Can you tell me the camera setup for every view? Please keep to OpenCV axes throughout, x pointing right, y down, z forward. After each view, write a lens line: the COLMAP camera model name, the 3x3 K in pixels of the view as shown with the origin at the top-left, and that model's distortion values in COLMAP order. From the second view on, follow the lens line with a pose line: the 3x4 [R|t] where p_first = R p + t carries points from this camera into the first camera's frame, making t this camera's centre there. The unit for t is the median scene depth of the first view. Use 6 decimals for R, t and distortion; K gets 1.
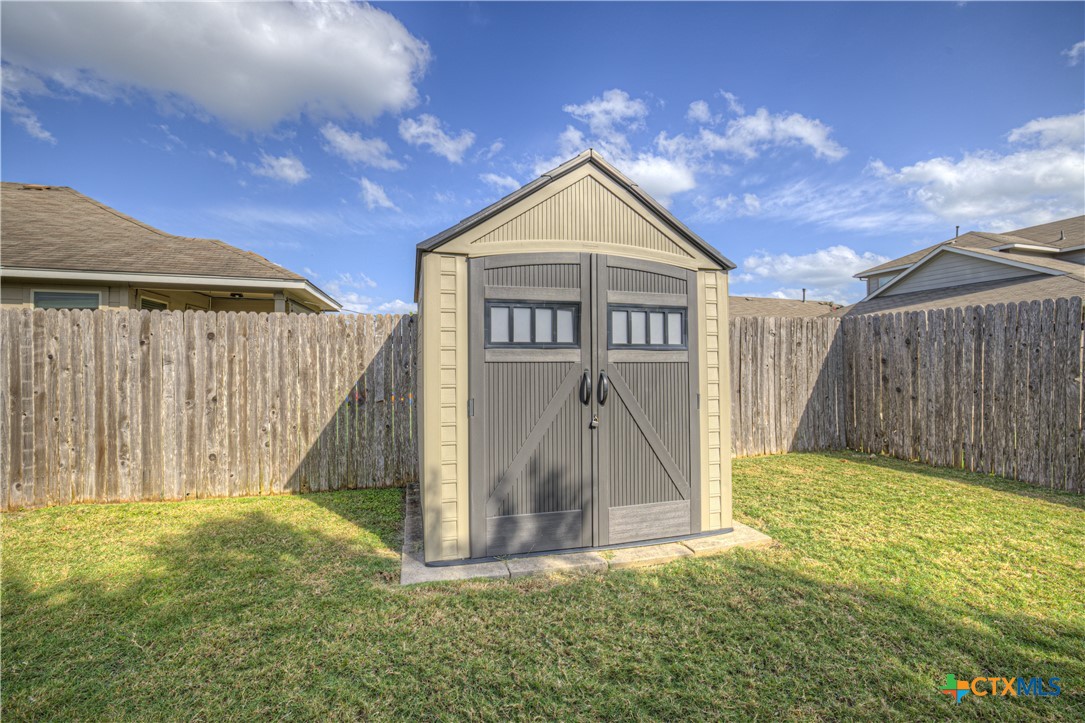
lens RADIAL K [[462.0, 0, 540.4], [0, 462.0, 353.1], [0, 0, 1]] dist [-0.039703, 0.016181]
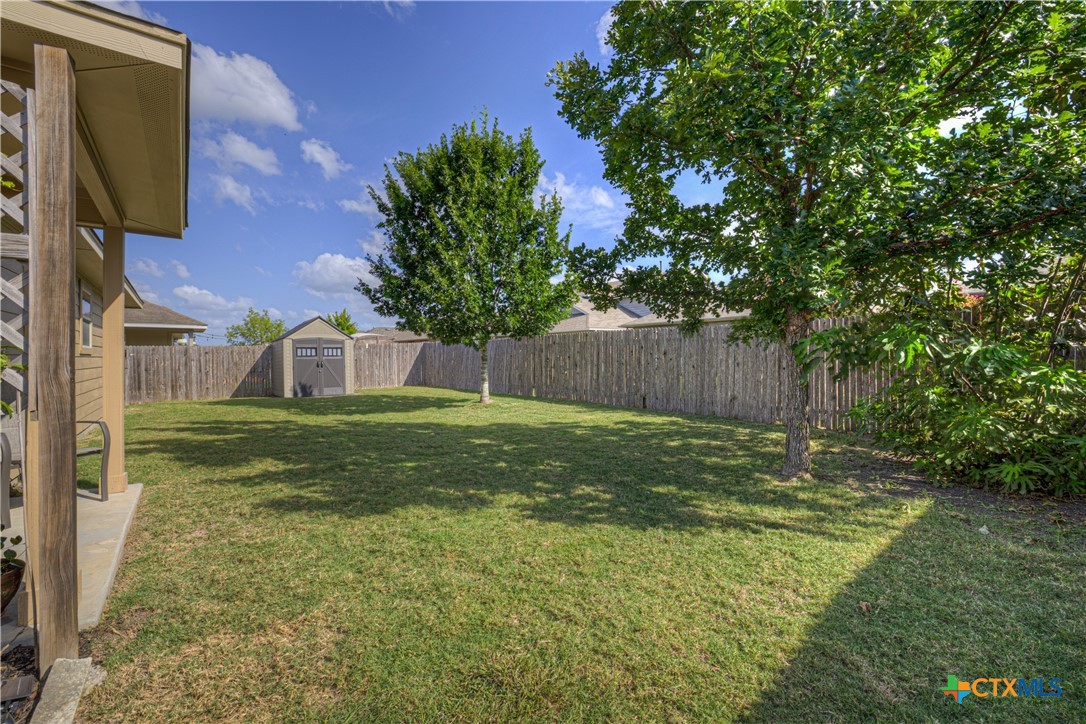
lens RADIAL K [[462.4, 0, 540.9], [0, 462.4, 353.6], [0, 0, 1]] dist [-0.039703, 0.016181]
pose [[0.927273, -0.010584, 0.374236, 0.346312], [0.005566, 0.999880, 0.014488, -0.072445], [-0.374344, -0.011351, 0.927220, -3.289852]]
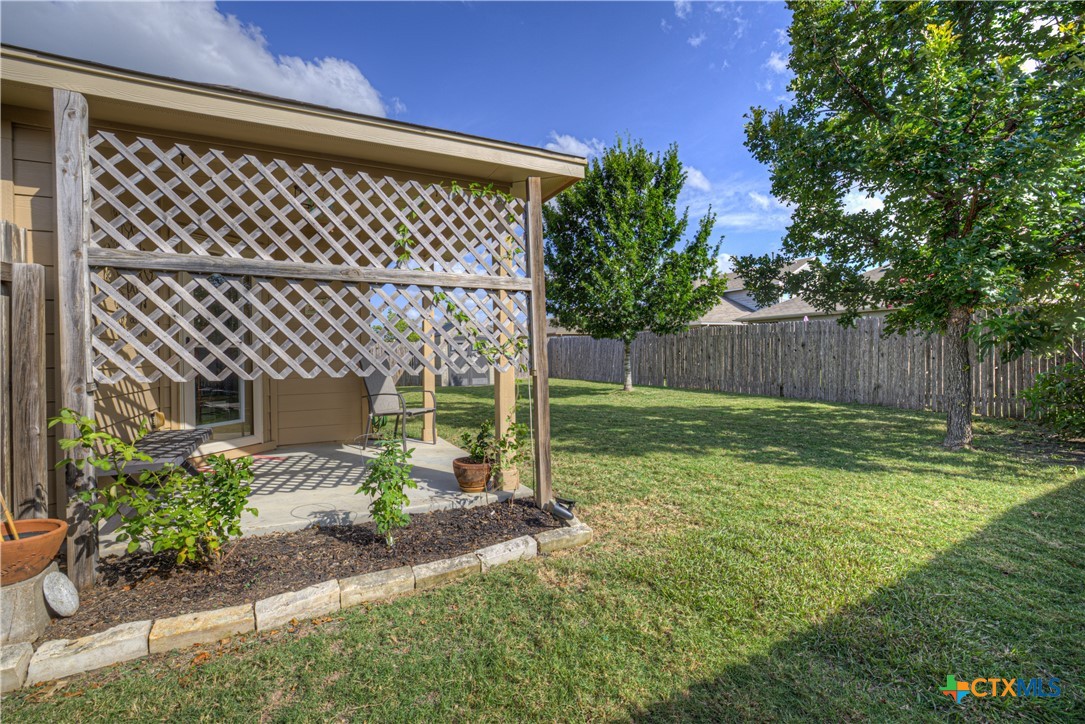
lens RADIAL K [[456.1, 0, 541.8], [0, 456.1, 357.2], [0, 0, 1]] dist [-0.038952, 0.013567]
pose [[0.983705, -0.020435, 0.178623, 0.003668], [0.015429, 0.999450, 0.029369, -0.066151], [-0.179124, -0.026135, 0.983479, -3.489824]]
